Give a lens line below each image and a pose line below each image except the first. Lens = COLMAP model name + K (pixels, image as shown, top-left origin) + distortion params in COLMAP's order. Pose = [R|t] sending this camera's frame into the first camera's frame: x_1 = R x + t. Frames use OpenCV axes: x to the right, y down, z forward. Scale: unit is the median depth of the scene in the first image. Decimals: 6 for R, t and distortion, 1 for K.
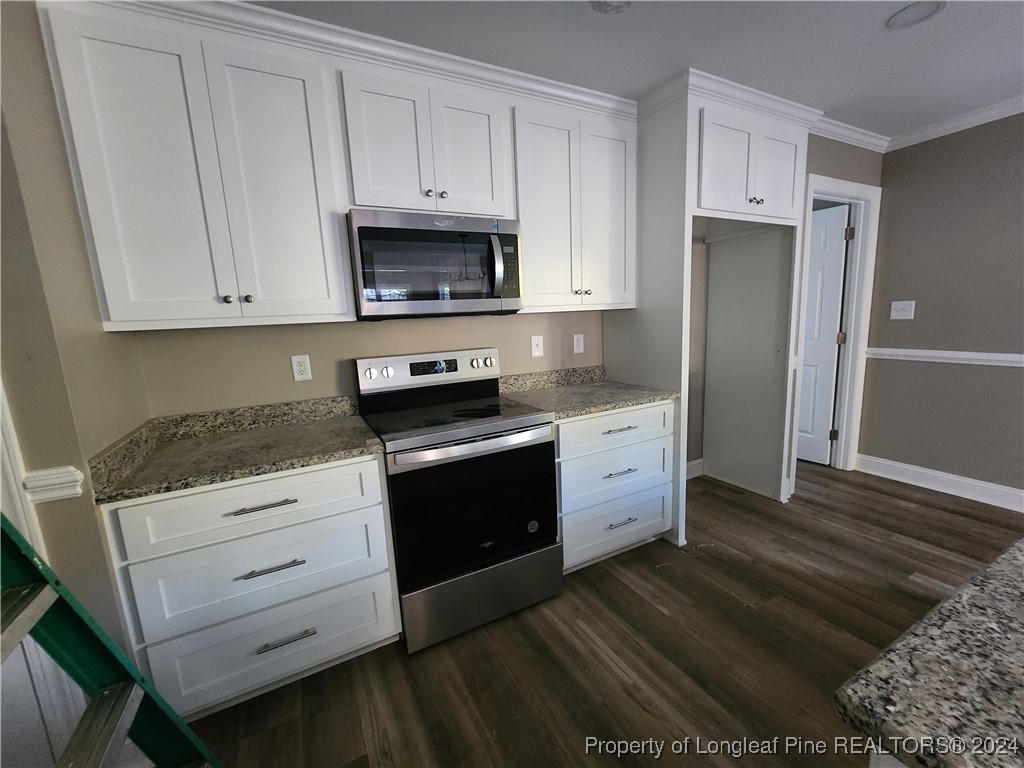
lens RADIAL K [[423.1, 0, 517.8], [0, 423.1, 386.1], [0, 0, 1]] dist [-0.001511, -0.000410]
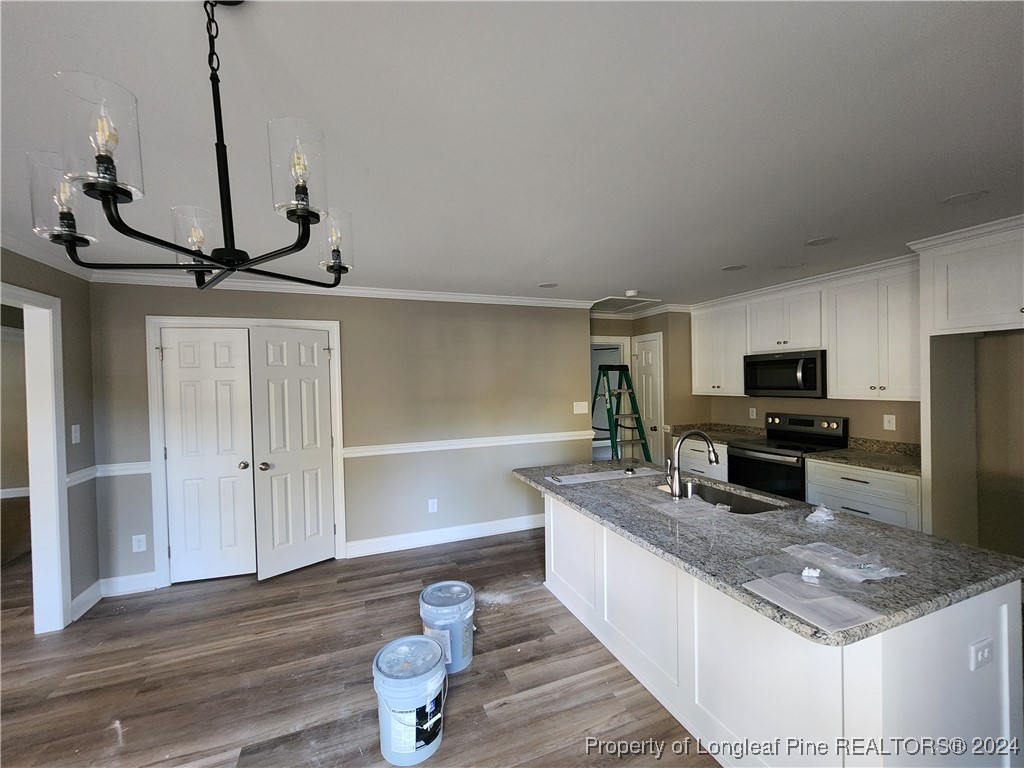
lens RADIAL K [[423.1, 0, 517.8], [0, 423.1, 386.1], [0, 0, 1]] dist [-0.001511, -0.000410]
pose [[-0.115417, 0.056282, -0.991721, 2.032816], [-0.141600, 0.987265, 0.072508, -0.183443], [0.983173, 0.148797, -0.105977, -0.075411]]
